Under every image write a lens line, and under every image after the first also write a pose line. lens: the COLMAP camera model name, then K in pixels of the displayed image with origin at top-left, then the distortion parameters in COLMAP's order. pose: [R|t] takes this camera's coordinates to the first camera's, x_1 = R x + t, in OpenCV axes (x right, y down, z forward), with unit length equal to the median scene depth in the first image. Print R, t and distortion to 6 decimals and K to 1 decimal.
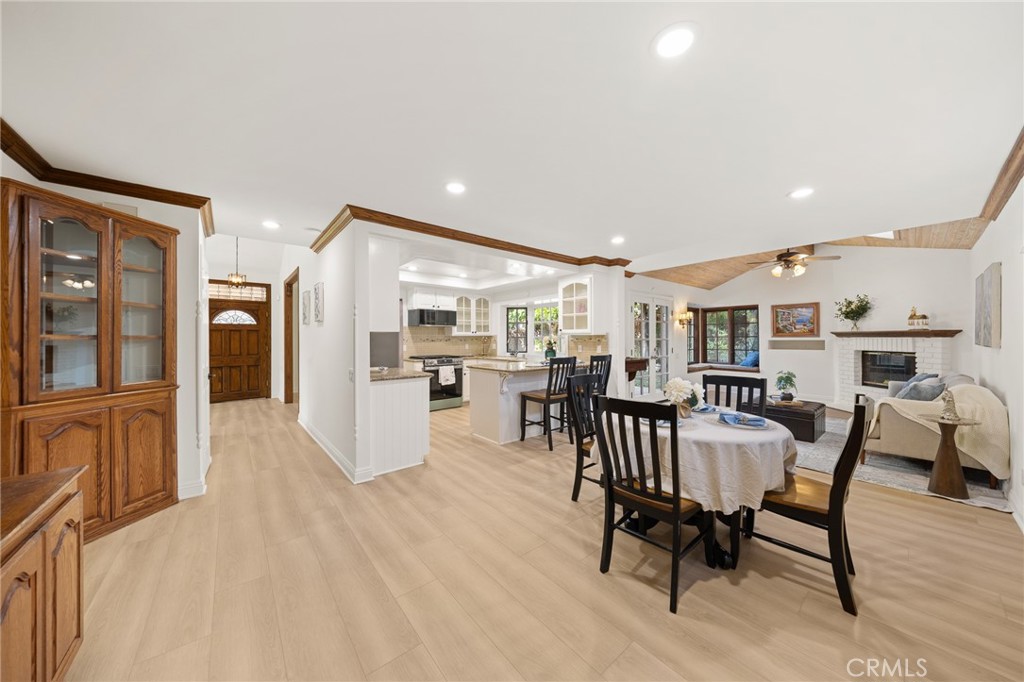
lens RADIAL K [[340.9, 0, 506.8], [0, 340.9, 338.1], [0, 0, 1]] dist [-0.003907, -0.000497]
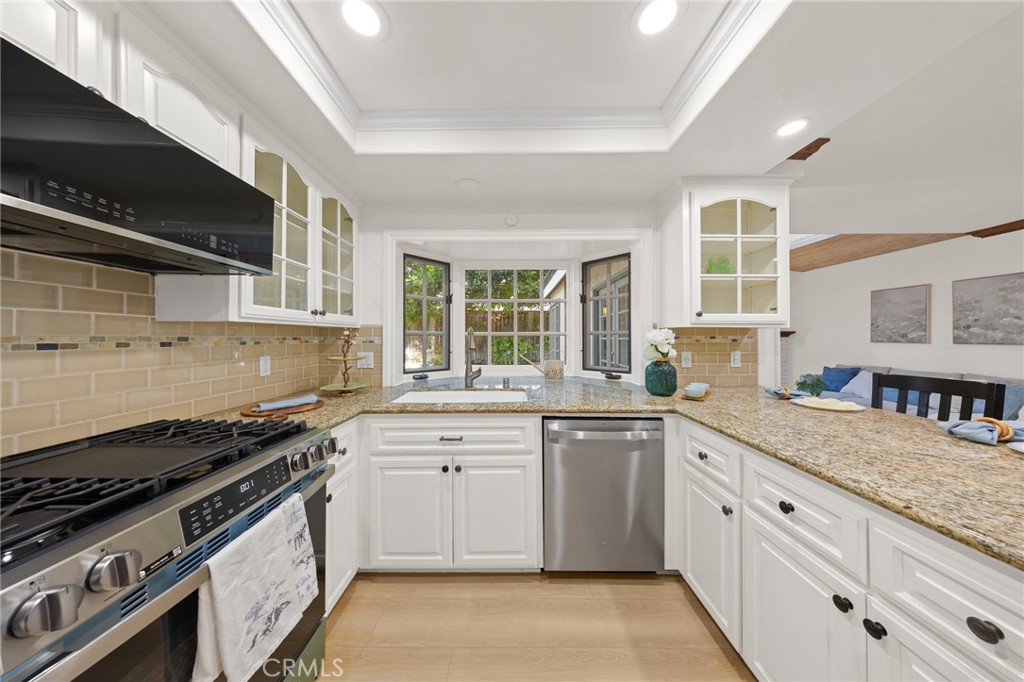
lens RADIAL K [[295.4, 0, 513.2], [0, 295.4, 336.6], [0, 0, 1]] dist [-0.006188, 0.000595]
pose [[0.635892, 0.006733, 0.771749, -0.200511], [-0.000591, 0.999966, -0.008236, 0.004066], [-0.771778, 0.004781, 0.635874, 0.815865]]
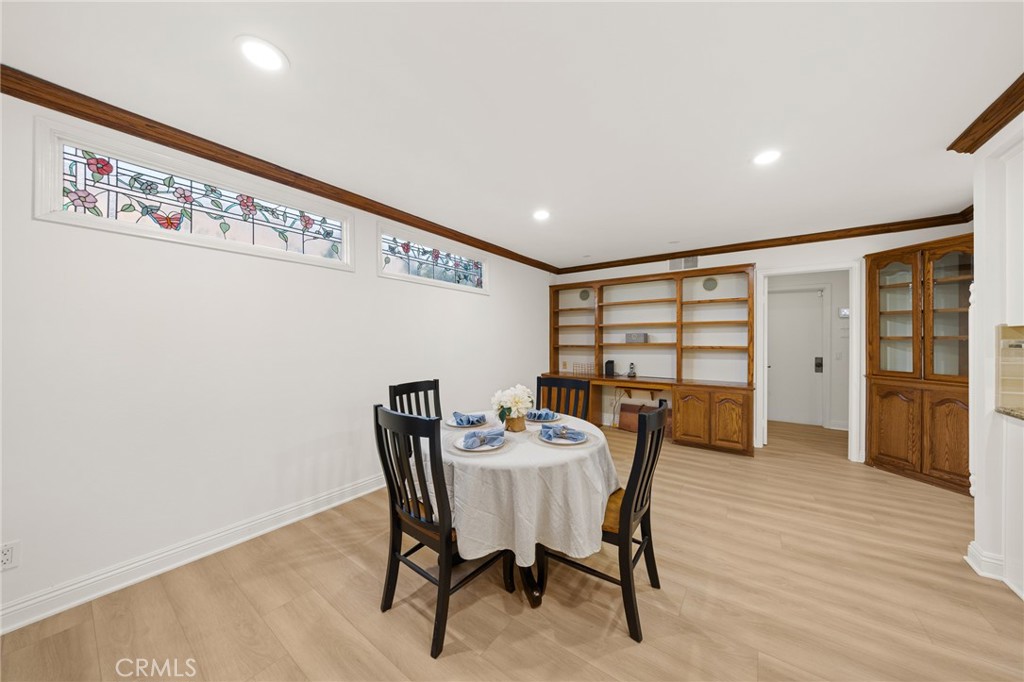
lens RADIAL K [[340.9, 0, 510.4], [0, 340.9, 338.9], [0, 0, 1]] dist [-0.003907, -0.000497]
pose [[-0.967421, 0.003152, -0.253154, 0.276538], [0.004438, 0.999980, -0.004510, 0.000717], [0.253135, -0.005486, -0.967415, 0.684144]]
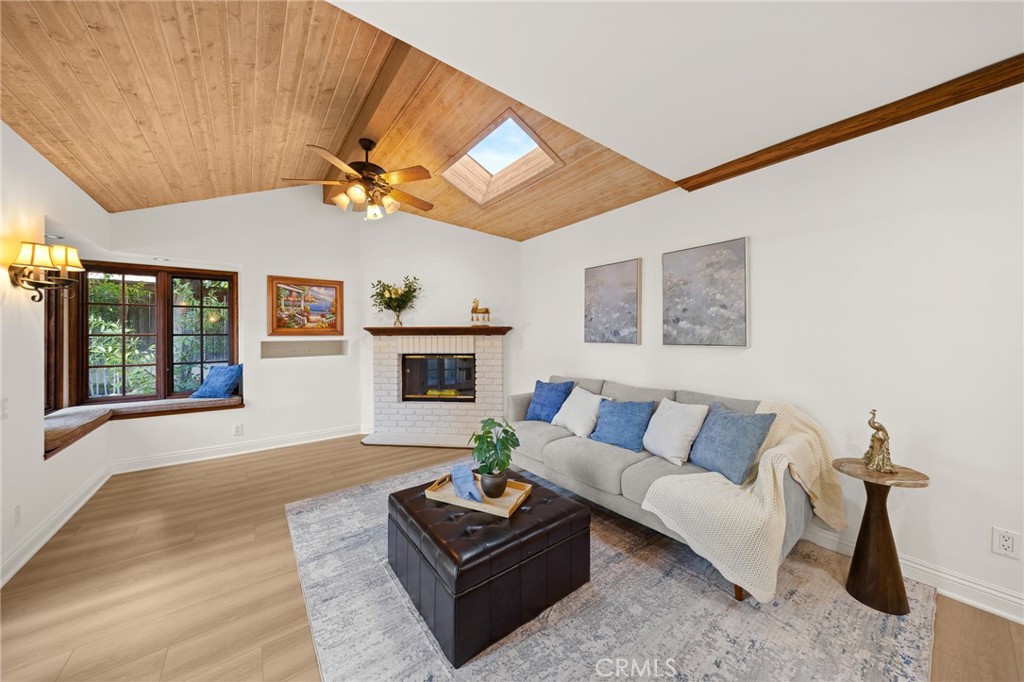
lens RADIAL K [[340.9, 0, 509.2], [0, 340.9, 333.7], [0, 0, 1]] dist [-0.003907, -0.000497]
pose [[0.031879, 0.009272, 0.999449, 0.304918], [0.005321, 0.999941, -0.009446, 0.001588], [-0.999478, 0.005619, 0.031828, 0.710921]]
